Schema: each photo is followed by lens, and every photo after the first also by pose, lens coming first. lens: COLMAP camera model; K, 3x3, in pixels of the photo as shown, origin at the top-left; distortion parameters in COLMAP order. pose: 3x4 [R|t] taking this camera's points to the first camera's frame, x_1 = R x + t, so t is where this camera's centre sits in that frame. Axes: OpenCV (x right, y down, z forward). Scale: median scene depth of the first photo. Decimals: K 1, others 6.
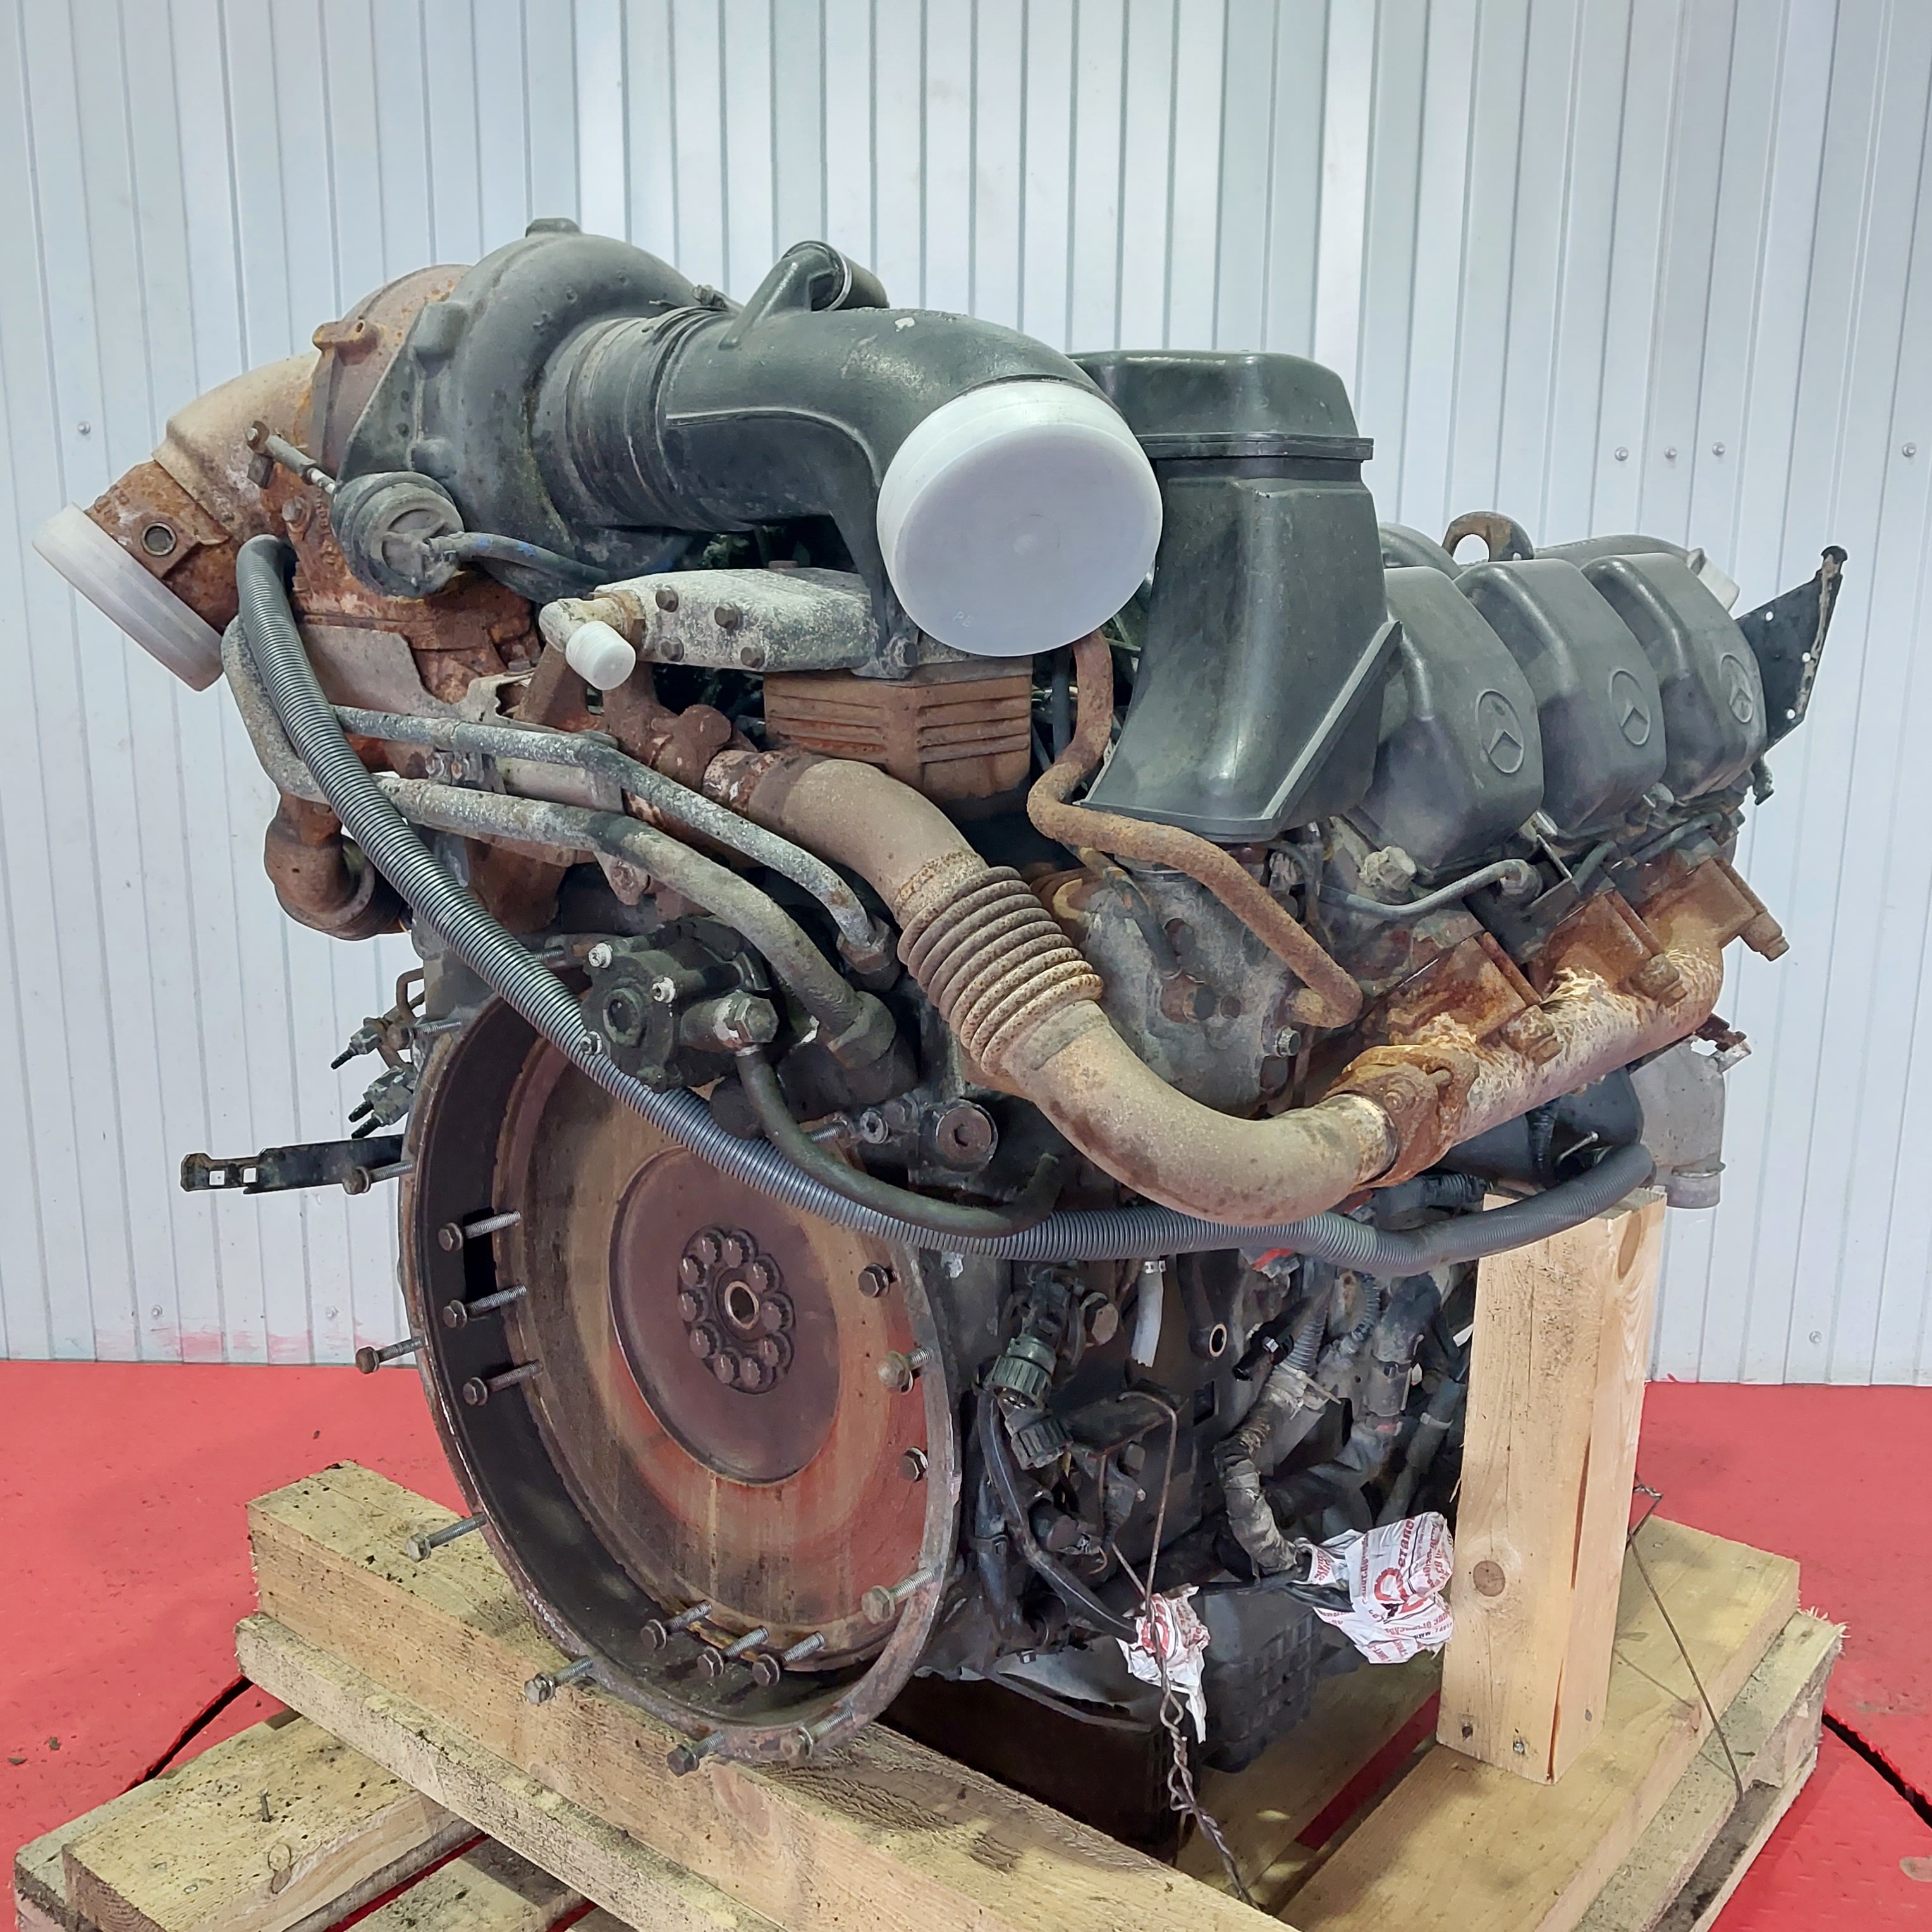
lens RADIAL K [[2001.6, 0, 972.2], [0, 2001.6, 974.1], [0, 0, 1]] dist [0.027193, 0.000000]
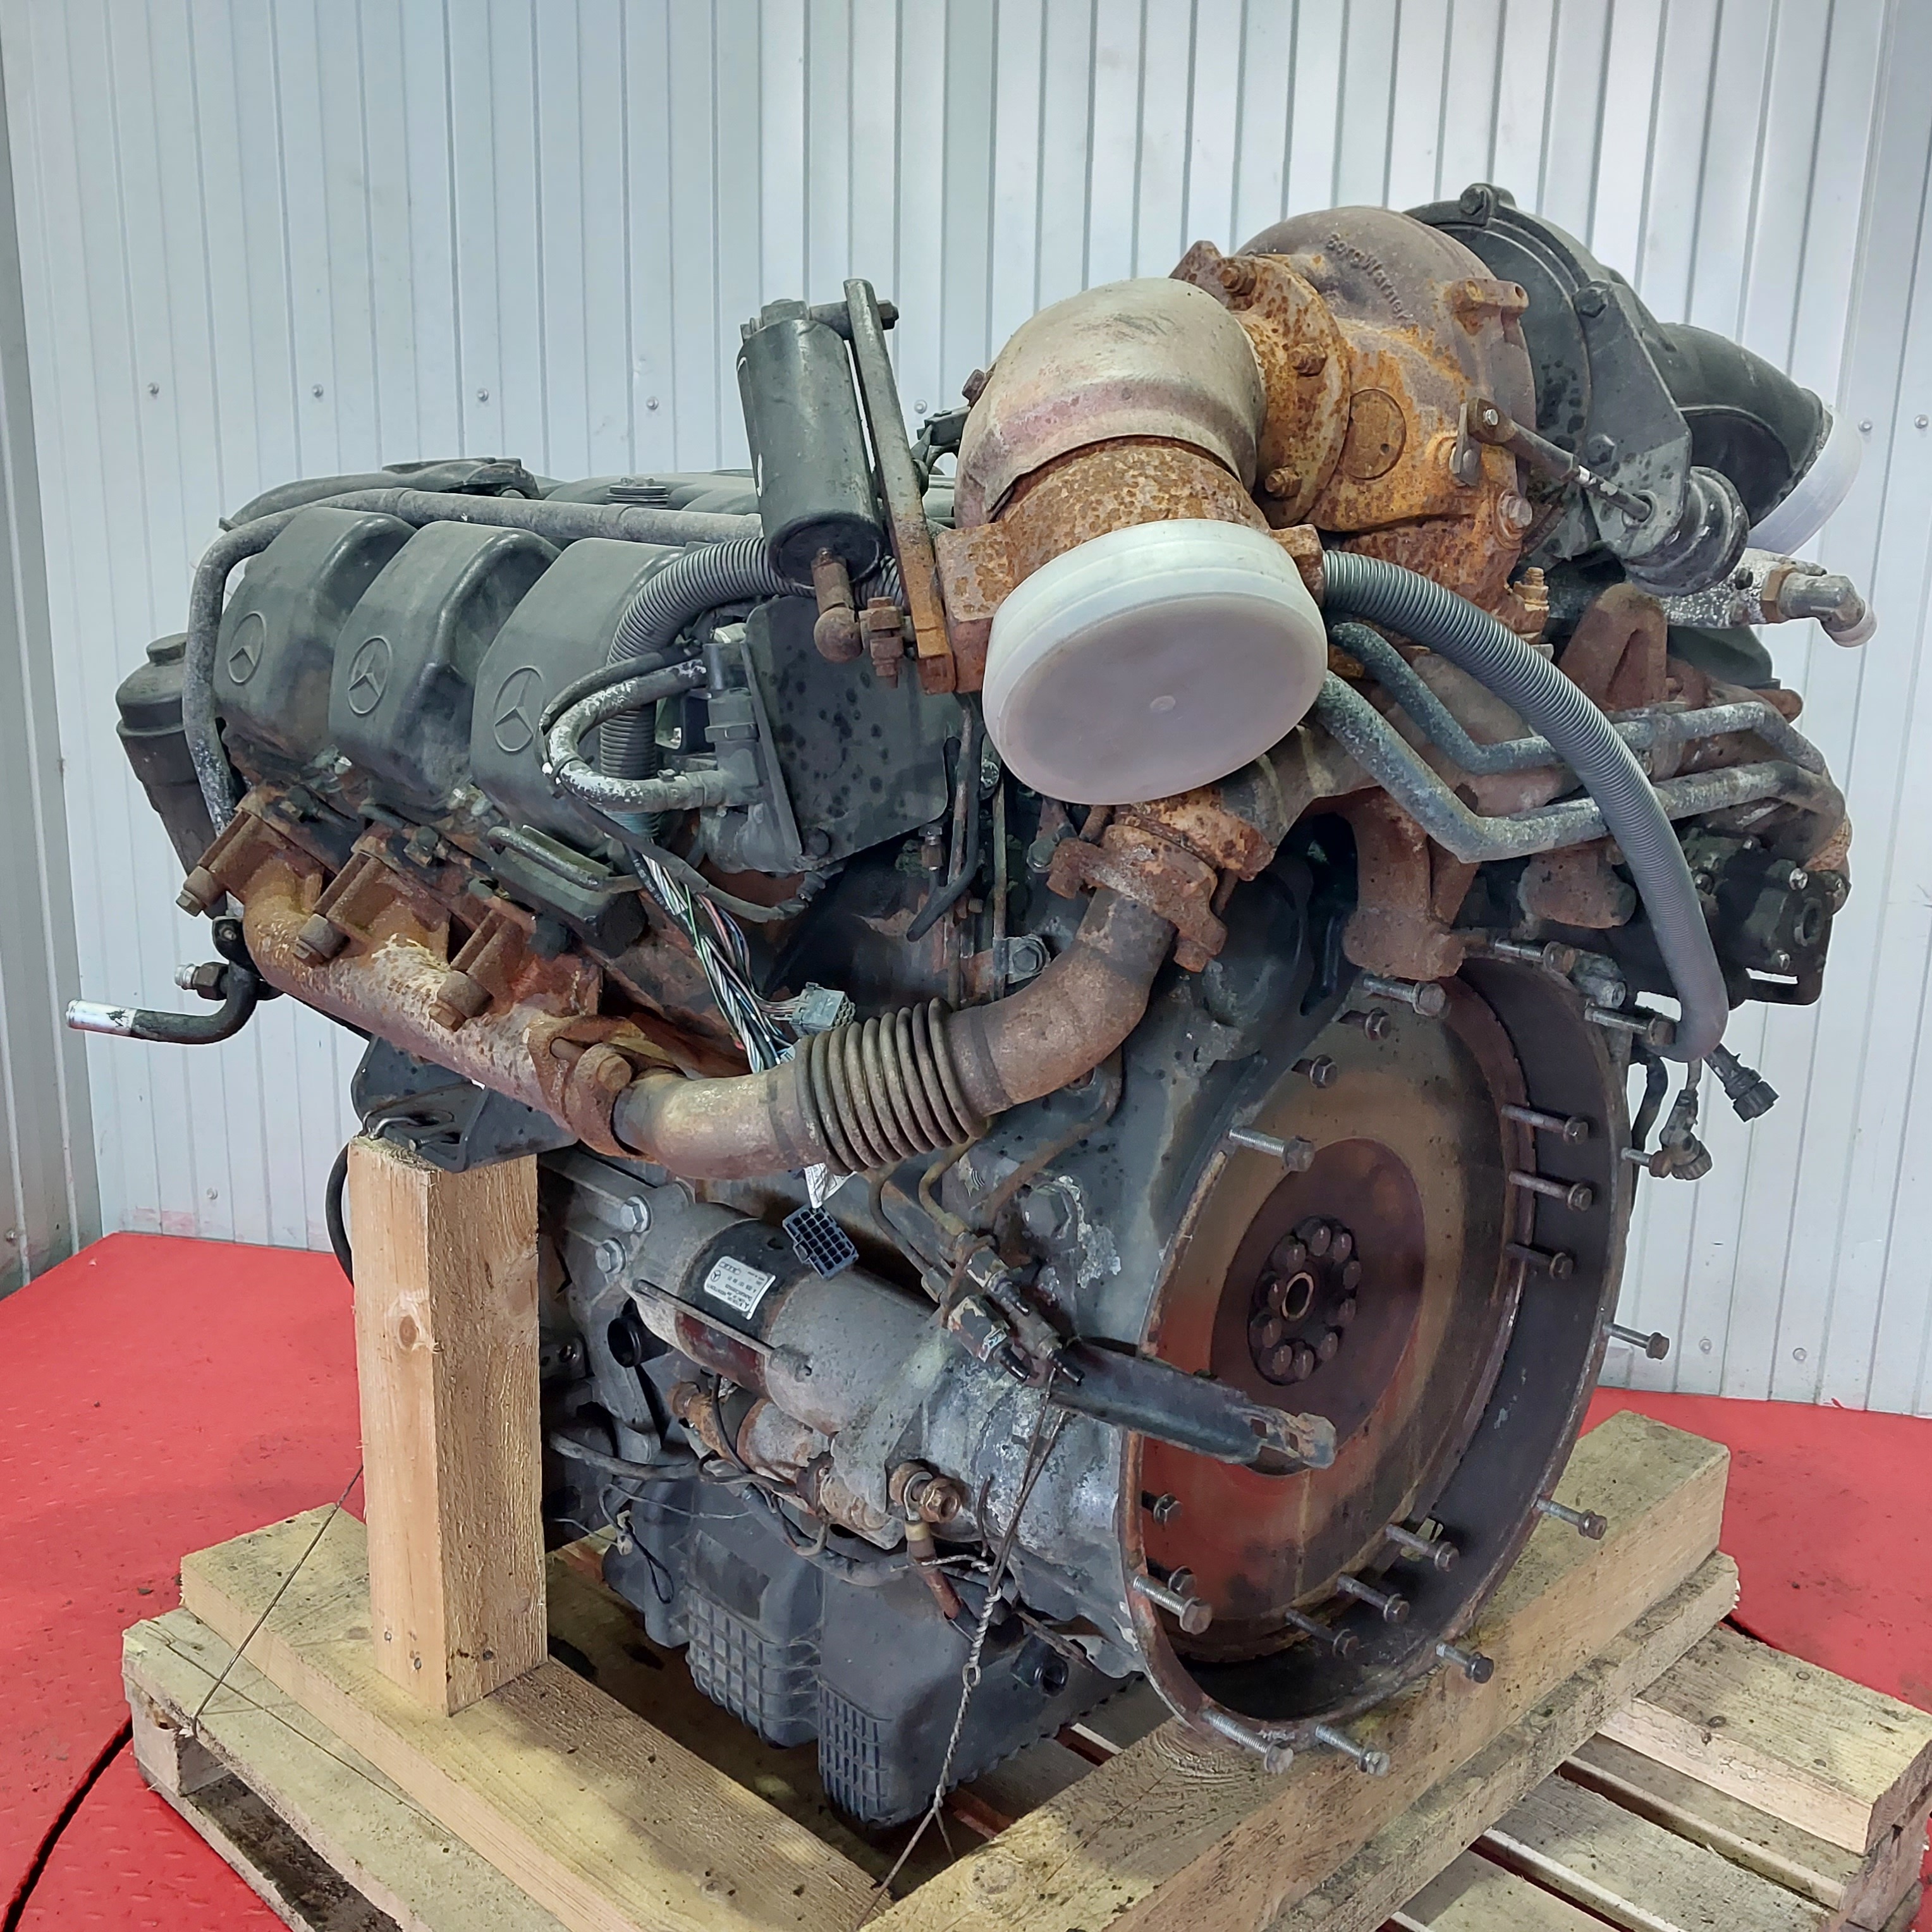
lens RADIAL K [[2001.6, 0, 966.3], [0, 2001.6, 965.7], [0, 0, 1]] dist [0.027193, 0.000000]
pose [[0.982755, 0.056291, -0.176135, 0.113610], [-0.054396, 0.998398, 0.015572, 0.002684], [0.176729, -0.005722, 0.984243, -0.007970]]
